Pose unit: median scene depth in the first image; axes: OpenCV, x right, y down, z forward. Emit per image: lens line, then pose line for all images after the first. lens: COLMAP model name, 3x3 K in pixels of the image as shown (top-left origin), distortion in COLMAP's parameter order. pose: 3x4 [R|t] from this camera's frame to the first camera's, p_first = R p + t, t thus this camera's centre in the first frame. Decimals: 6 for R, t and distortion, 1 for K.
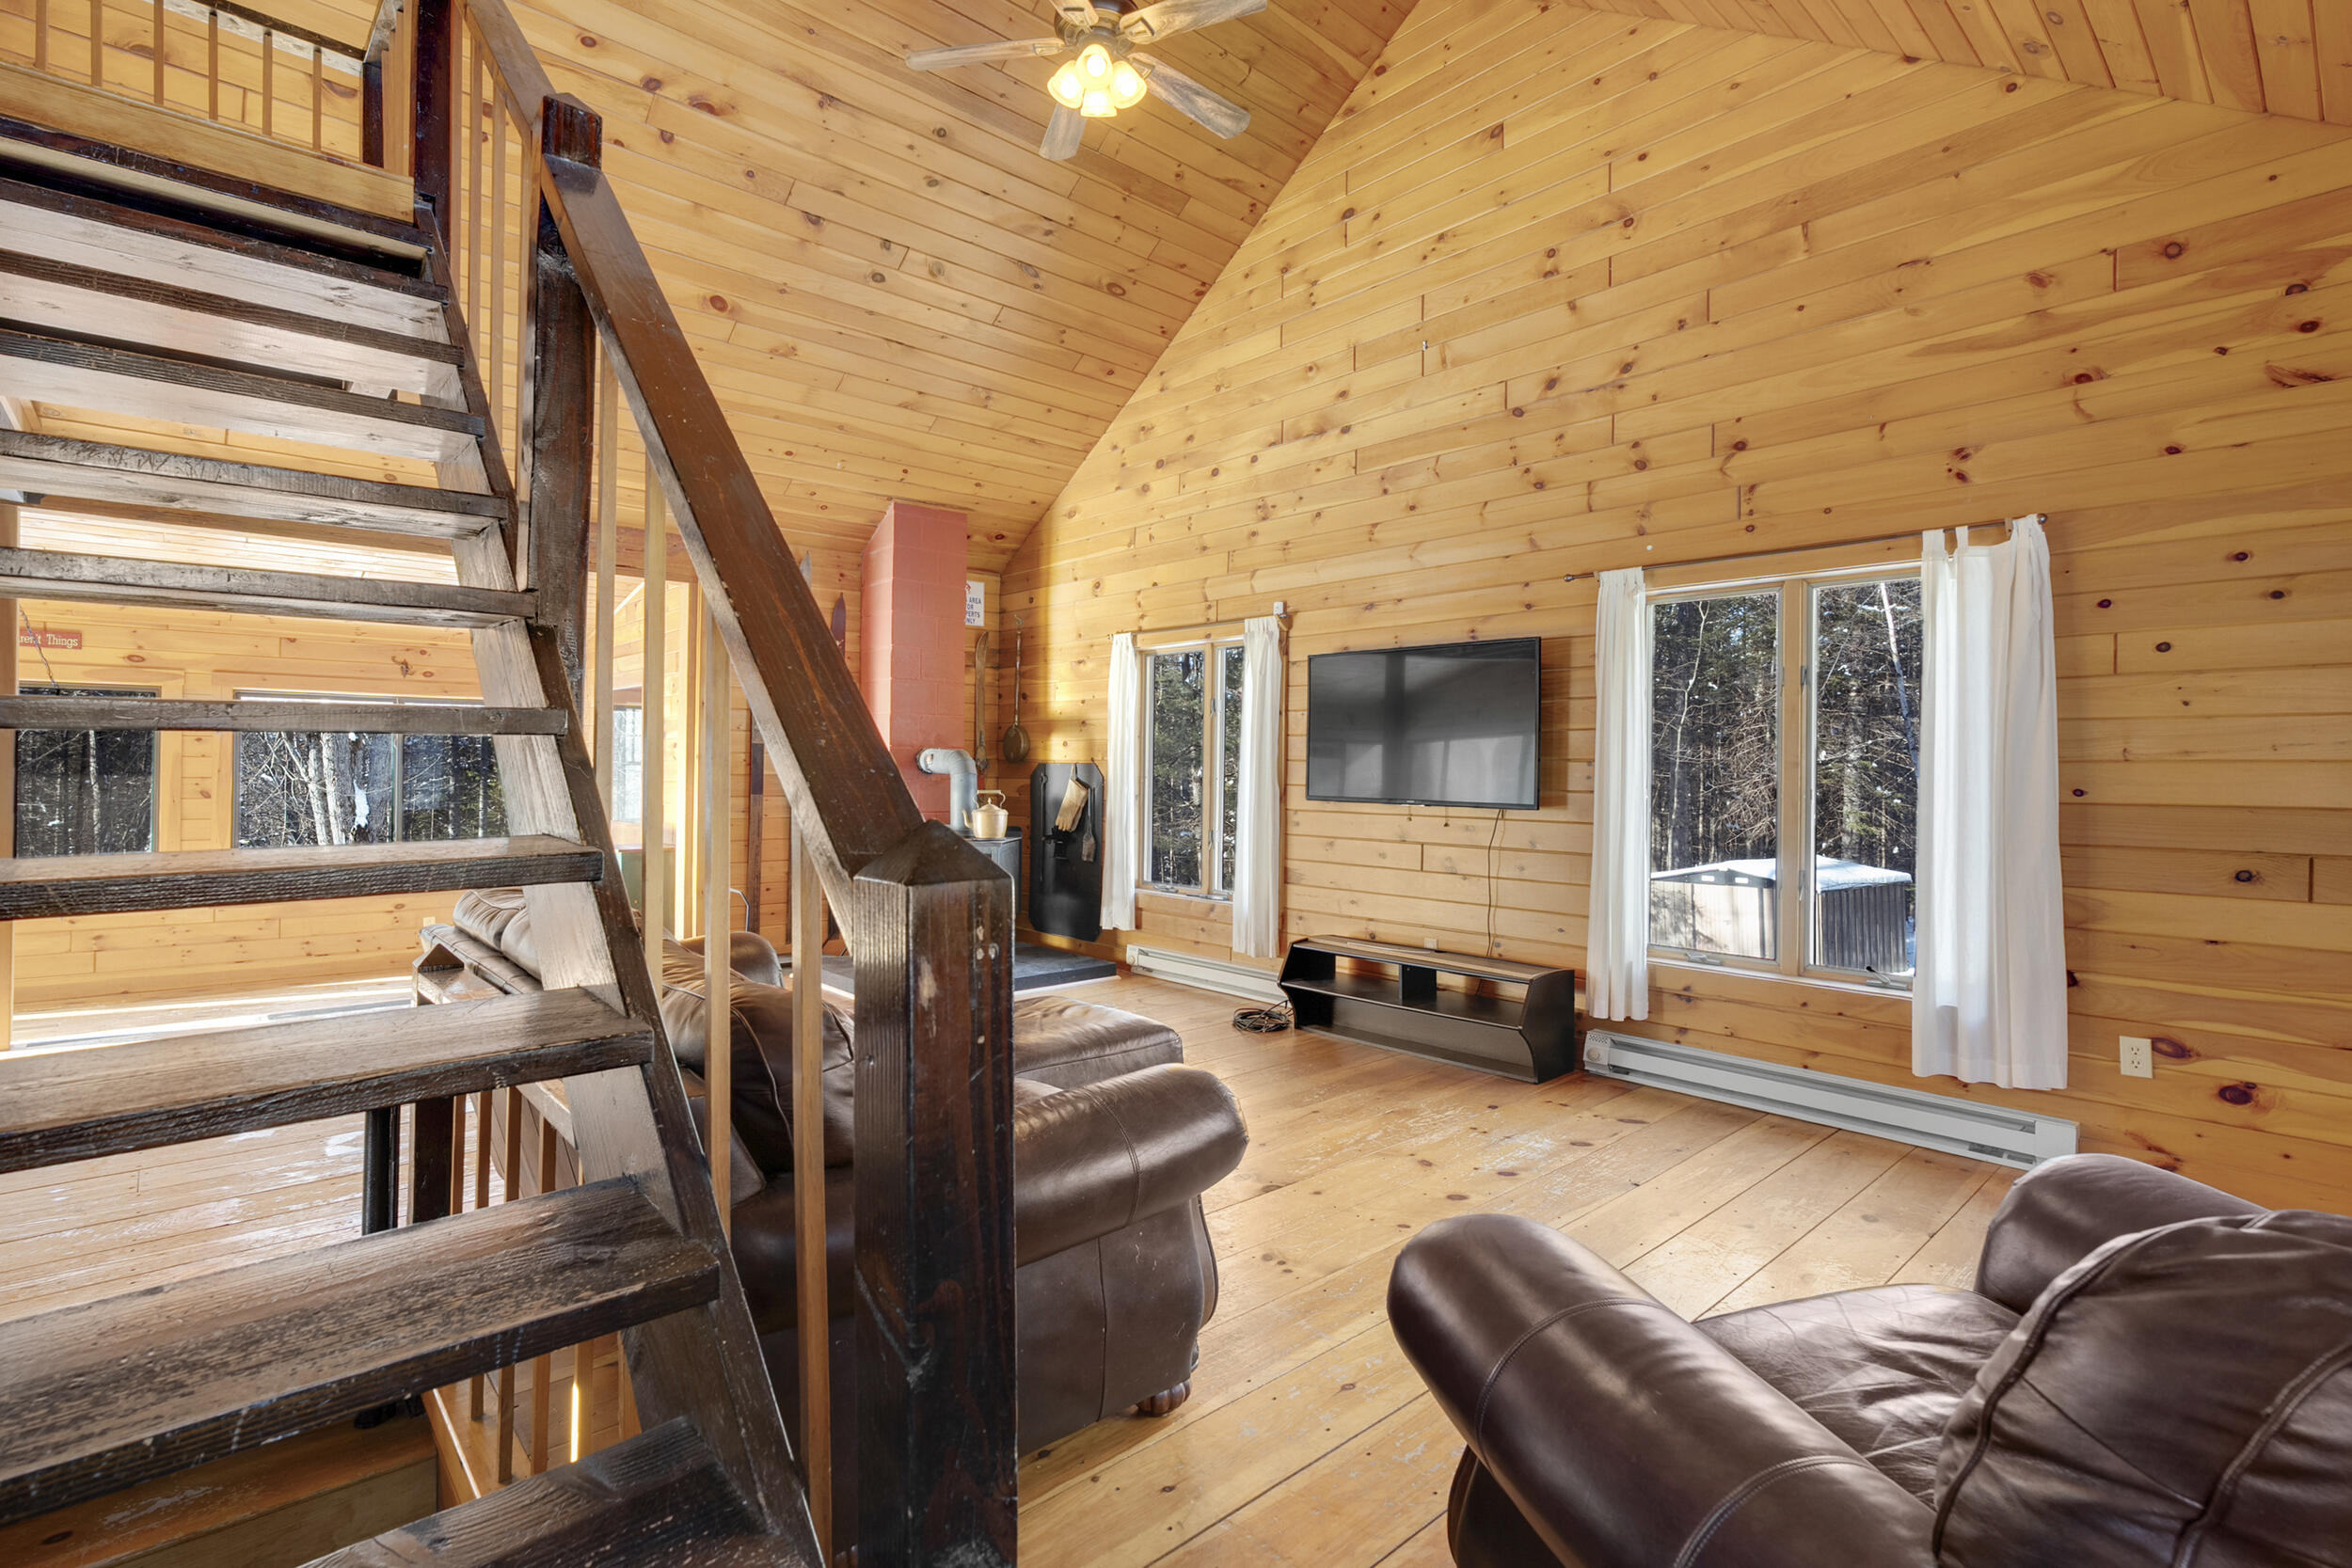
lens RADIAL K [[1070.4, 0, 1167.0], [0, 1070.4, 757.3], [0, 0, 1]] dist [-0.013133, 0.004492]
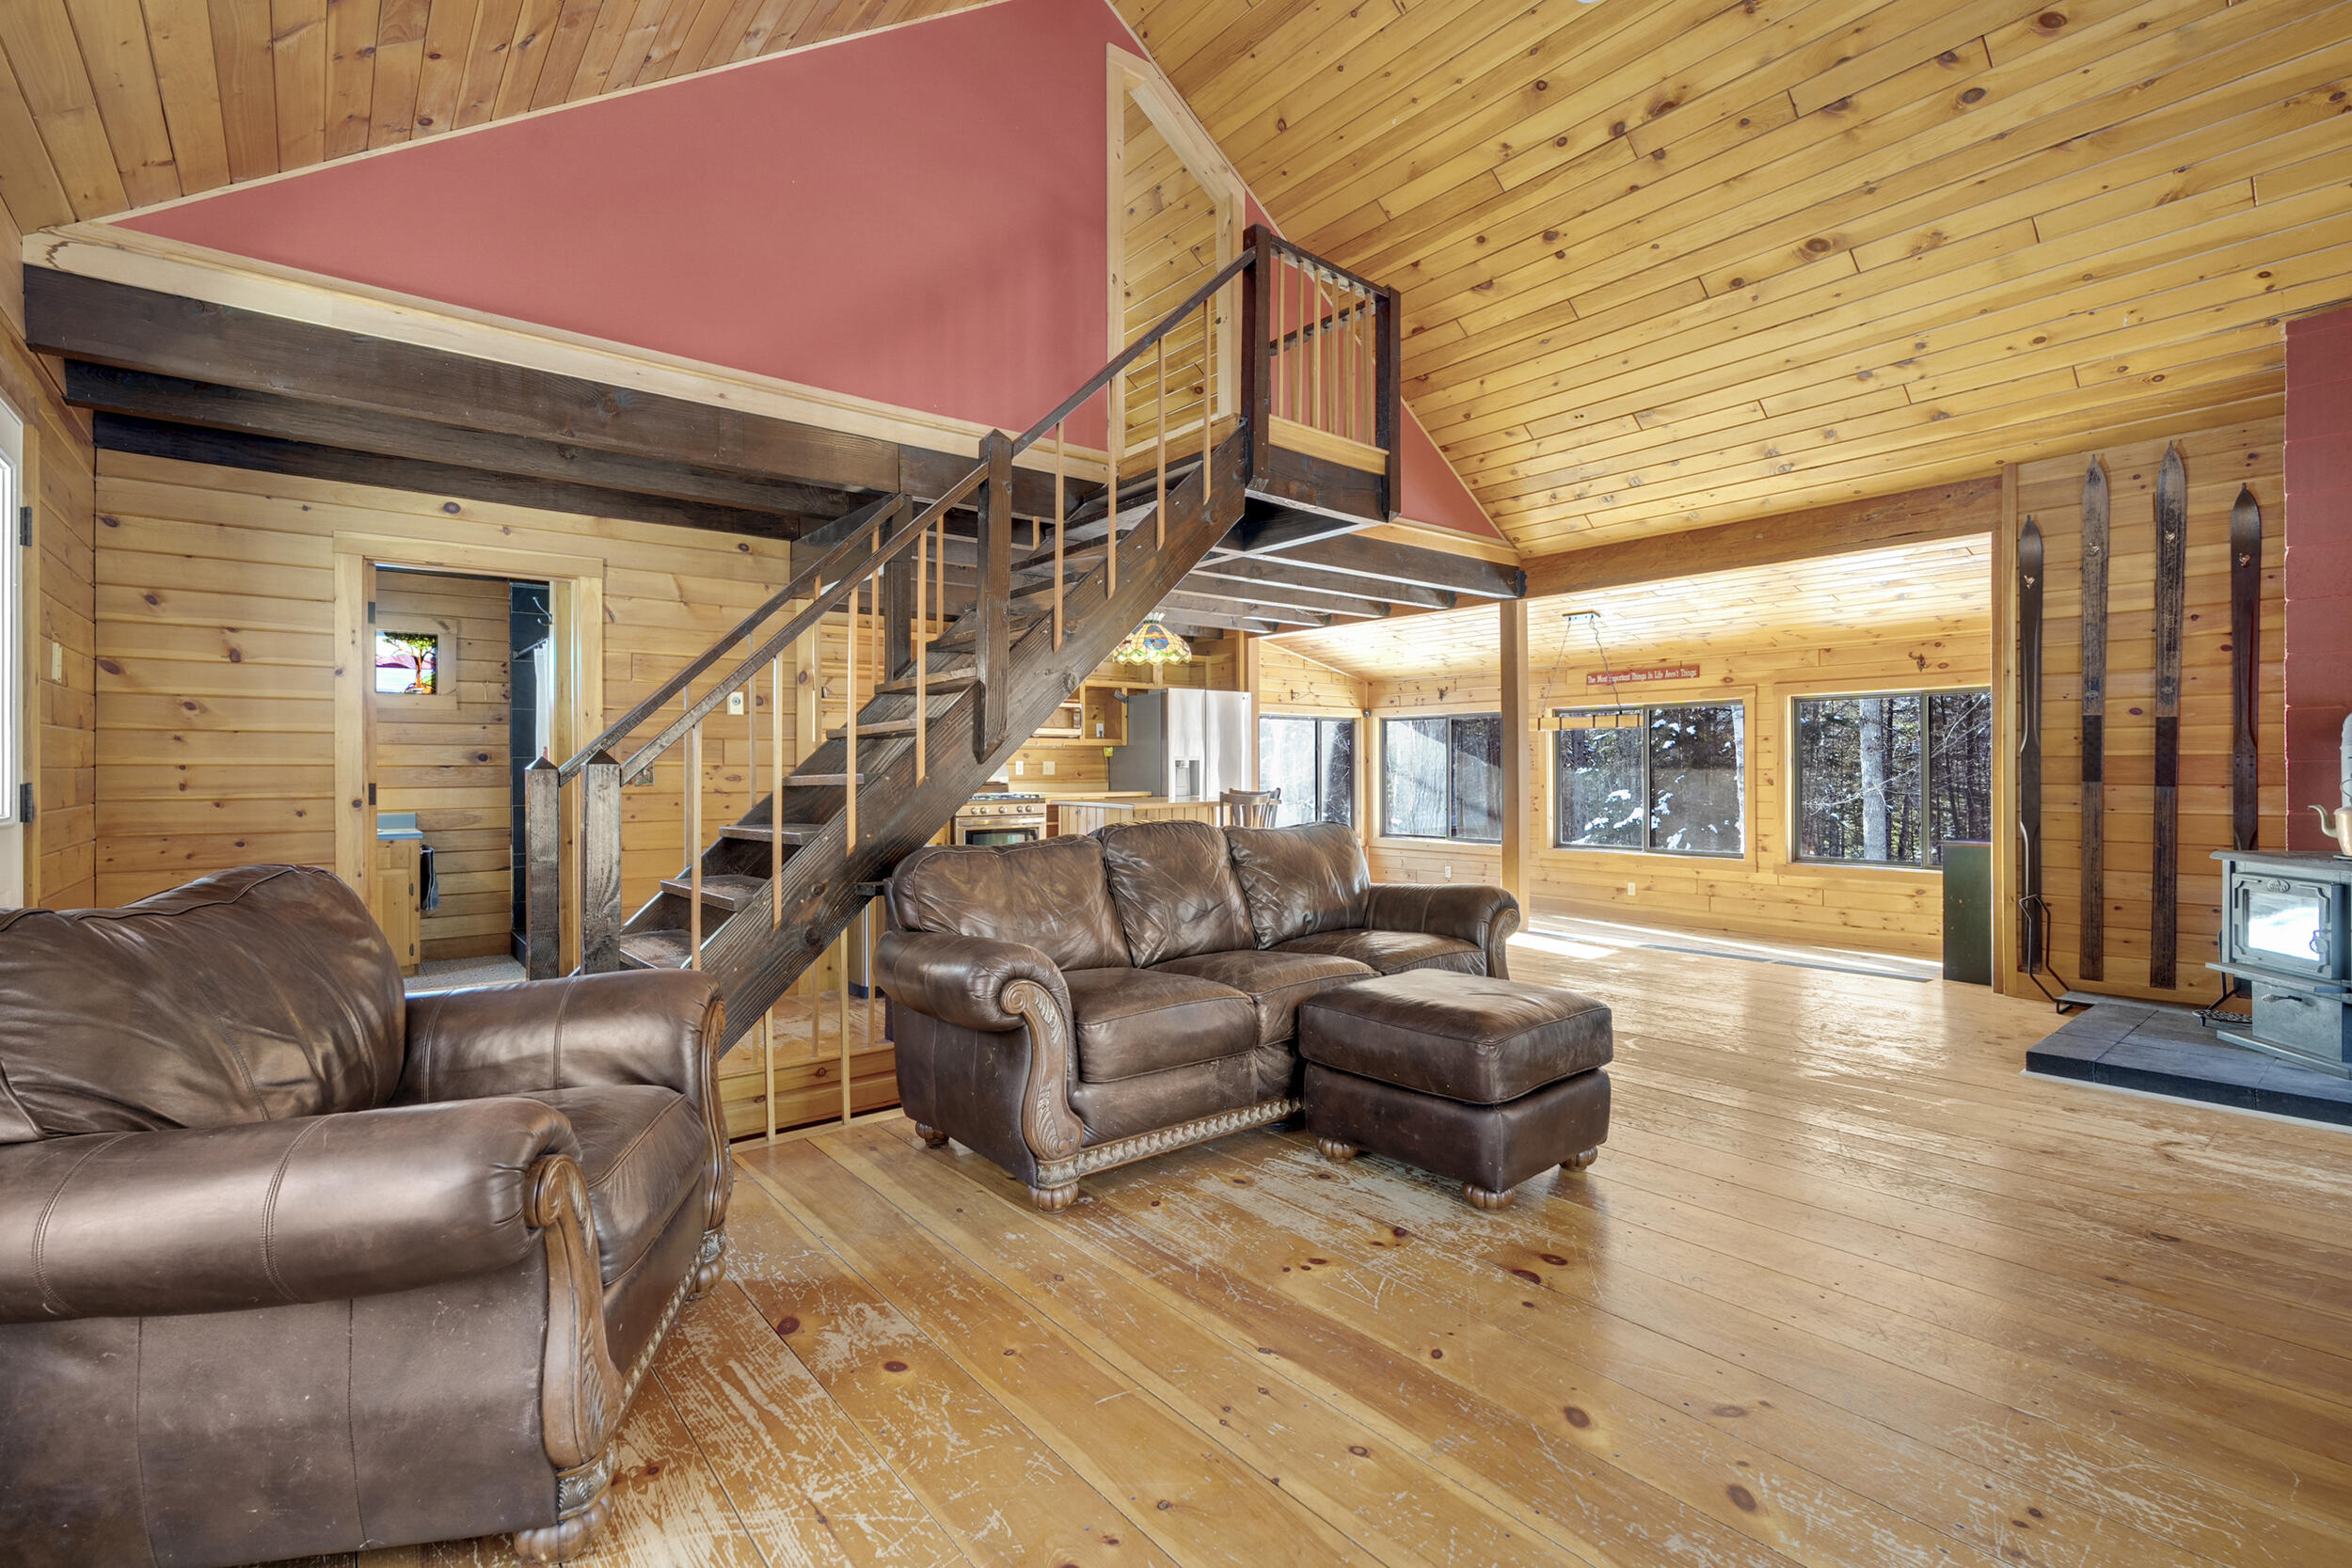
lens RADIAL K [[1070.4, 0, 1181.8], [0, 1070.4, 769.9], [0, 0, 1]] dist [-0.013133, 0.004492]
pose [[-0.045824, -0.011218, -0.998887, 0.403052], [0.014837, 0.999819, -0.011909, 0.025240], [0.998839, -0.015366, -0.045649, 0.371227]]
